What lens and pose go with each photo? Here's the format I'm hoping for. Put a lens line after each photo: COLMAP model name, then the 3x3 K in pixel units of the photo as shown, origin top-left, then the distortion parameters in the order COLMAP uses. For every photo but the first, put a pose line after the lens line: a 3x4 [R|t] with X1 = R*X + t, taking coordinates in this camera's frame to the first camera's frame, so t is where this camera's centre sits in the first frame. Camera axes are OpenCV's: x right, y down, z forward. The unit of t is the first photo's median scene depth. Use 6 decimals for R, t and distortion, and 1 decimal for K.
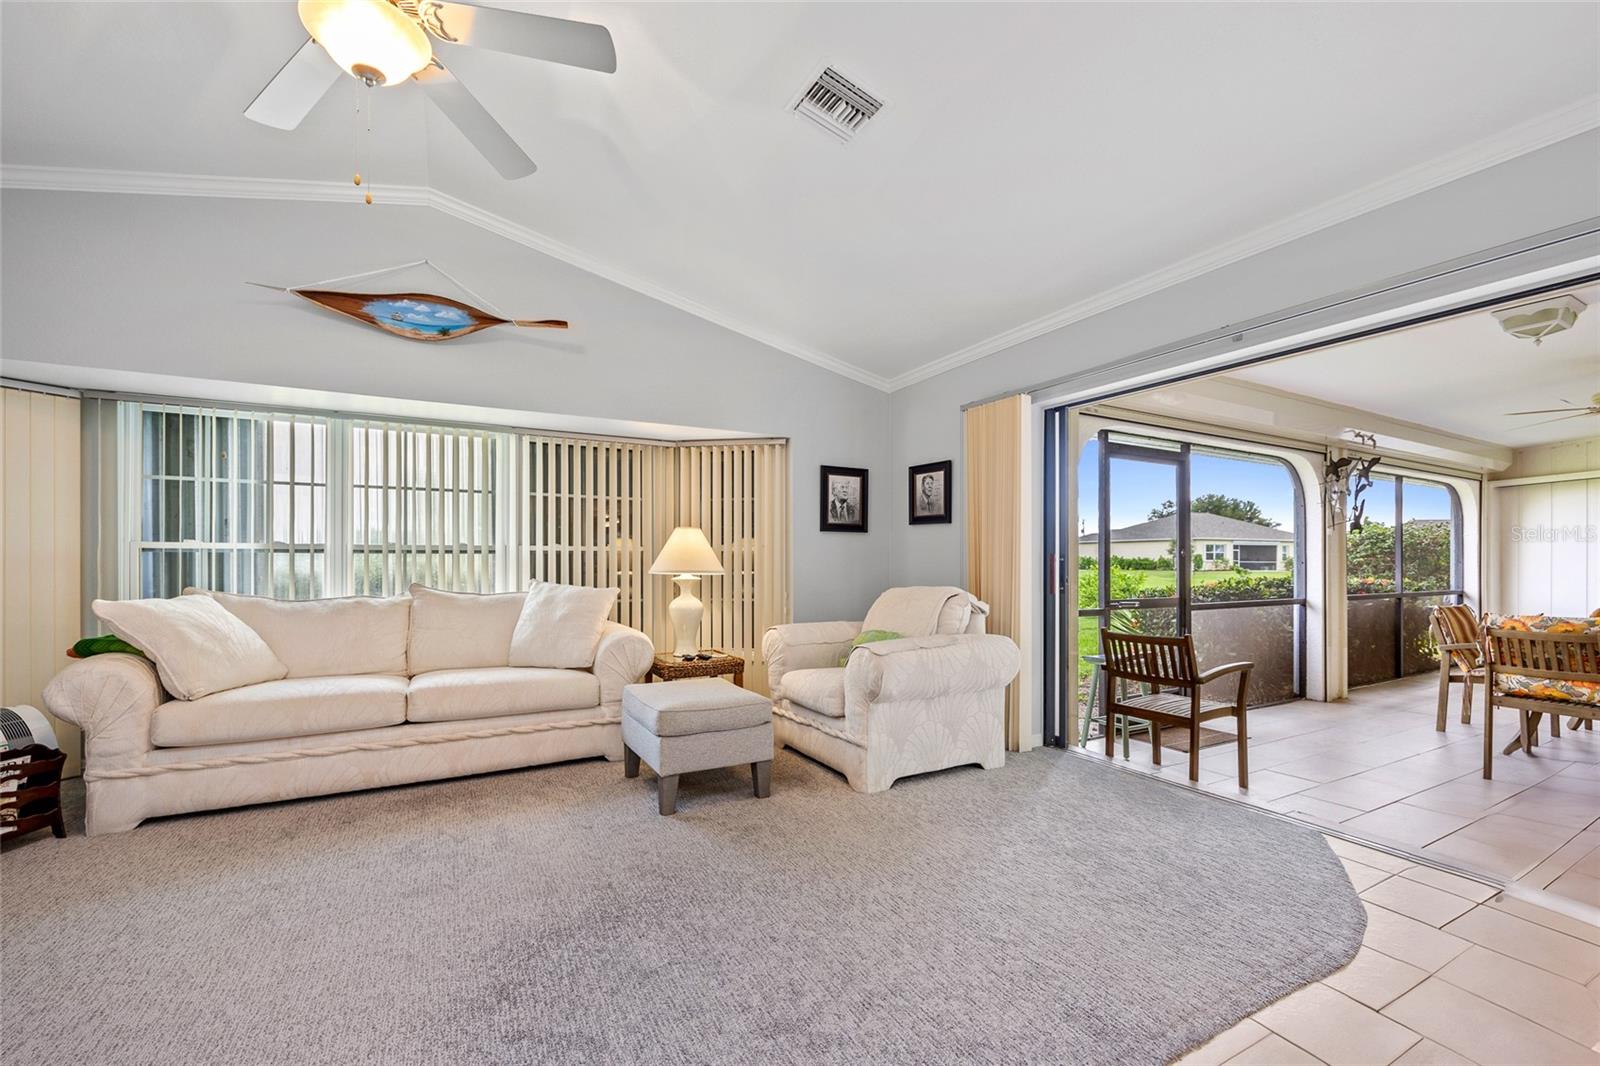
lens RADIAL K [[645.8, 0, 799.9], [0, 645.8, 558.6], [0, 0, 1]] dist [-0.006177, 0.000967]
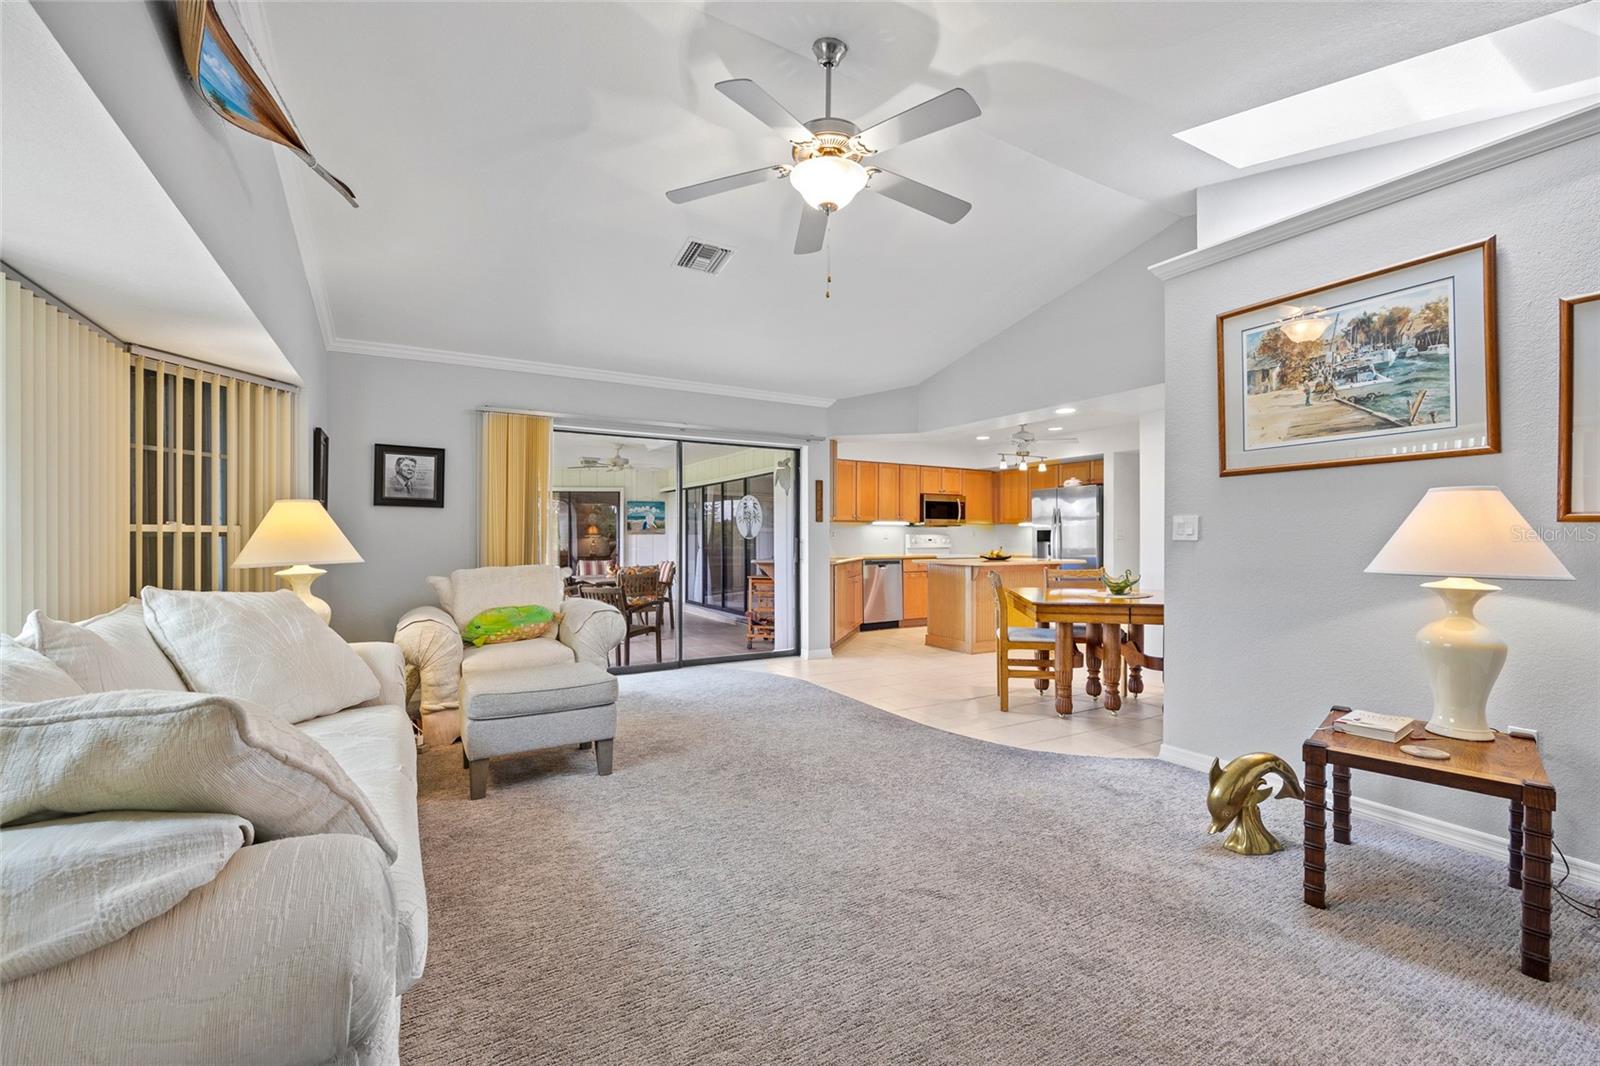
lens RADIAL K [[674.2, 0, 790.2], [0, 674.2, 540.1], [0, 0, 1]] dist [-0.010051, 0.000530]
pose [[-0.024276, -0.007519, 0.999677, -0.912653], [-0.002086, 0.999970, 0.007470, -0.011732], [-0.999703, -0.001904, -0.024291, 0.473651]]
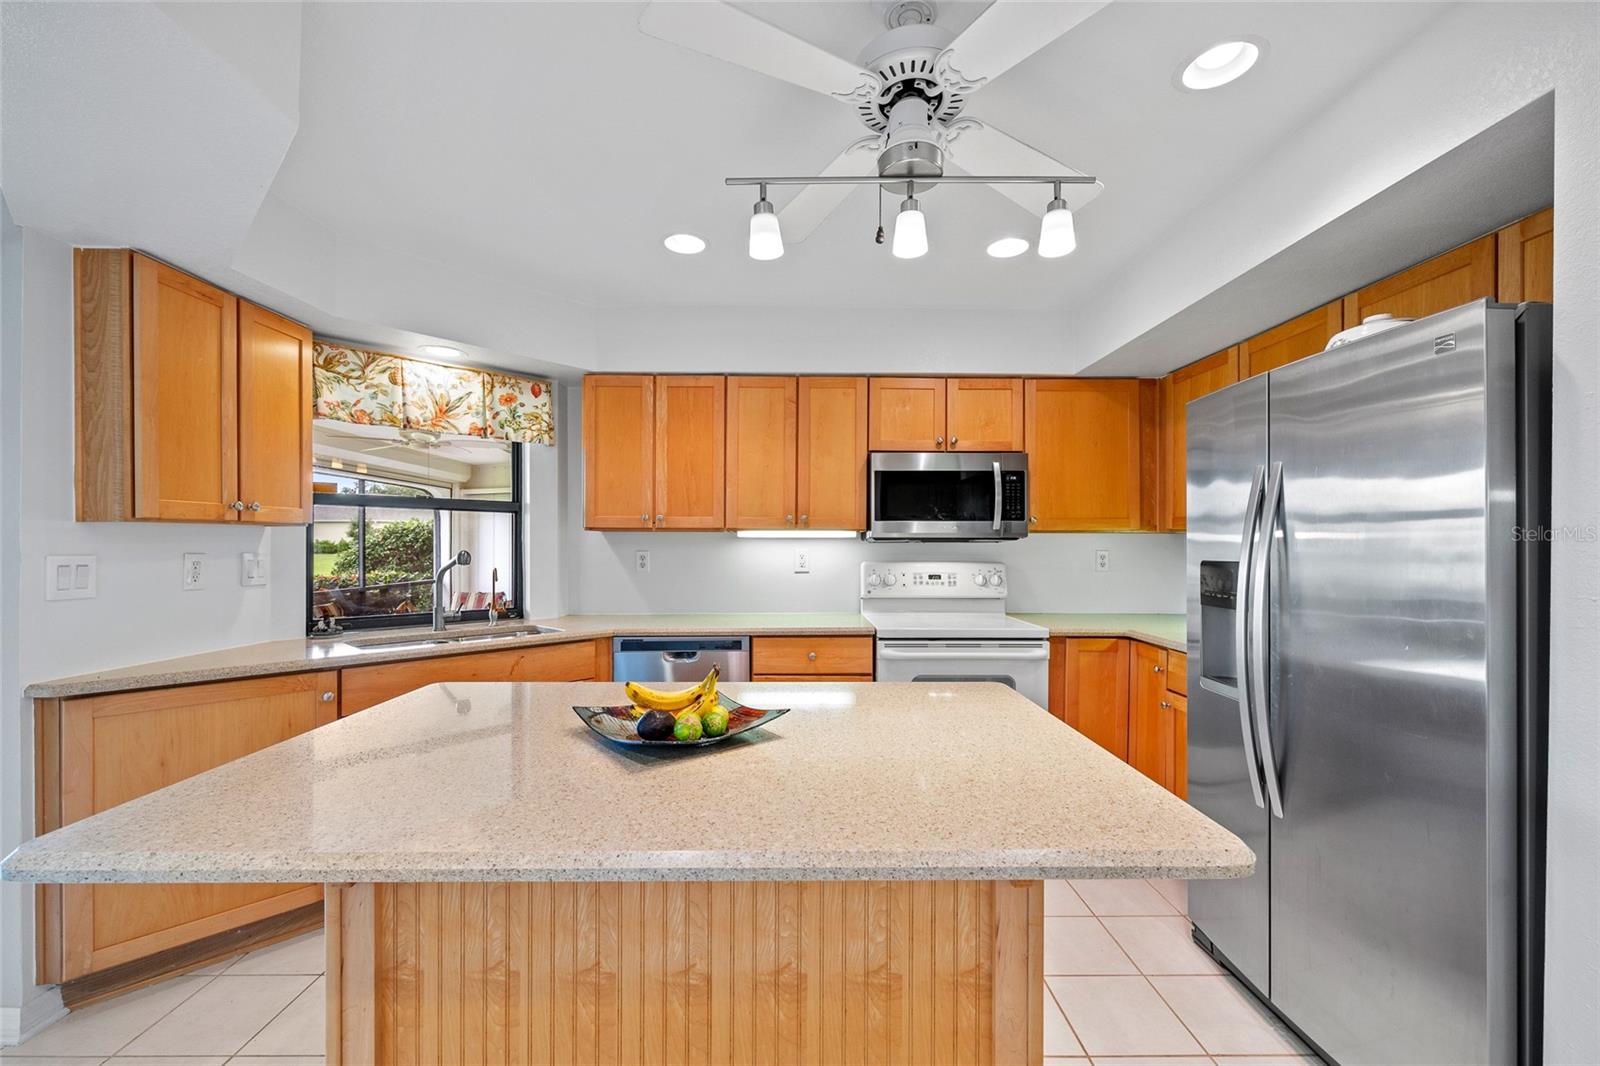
lens RADIAL K [[645.8, 0, 801.6], [0, 645.8, 544.7], [0, 0, 1]] dist [-0.006177, 0.000967]
pose [[0.459145, -0.008339, 0.888322, 0.493953], [0.000789, 0.999959, 0.008979, -0.043594], [-0.888361, -0.003421, 0.459133, -0.256051]]
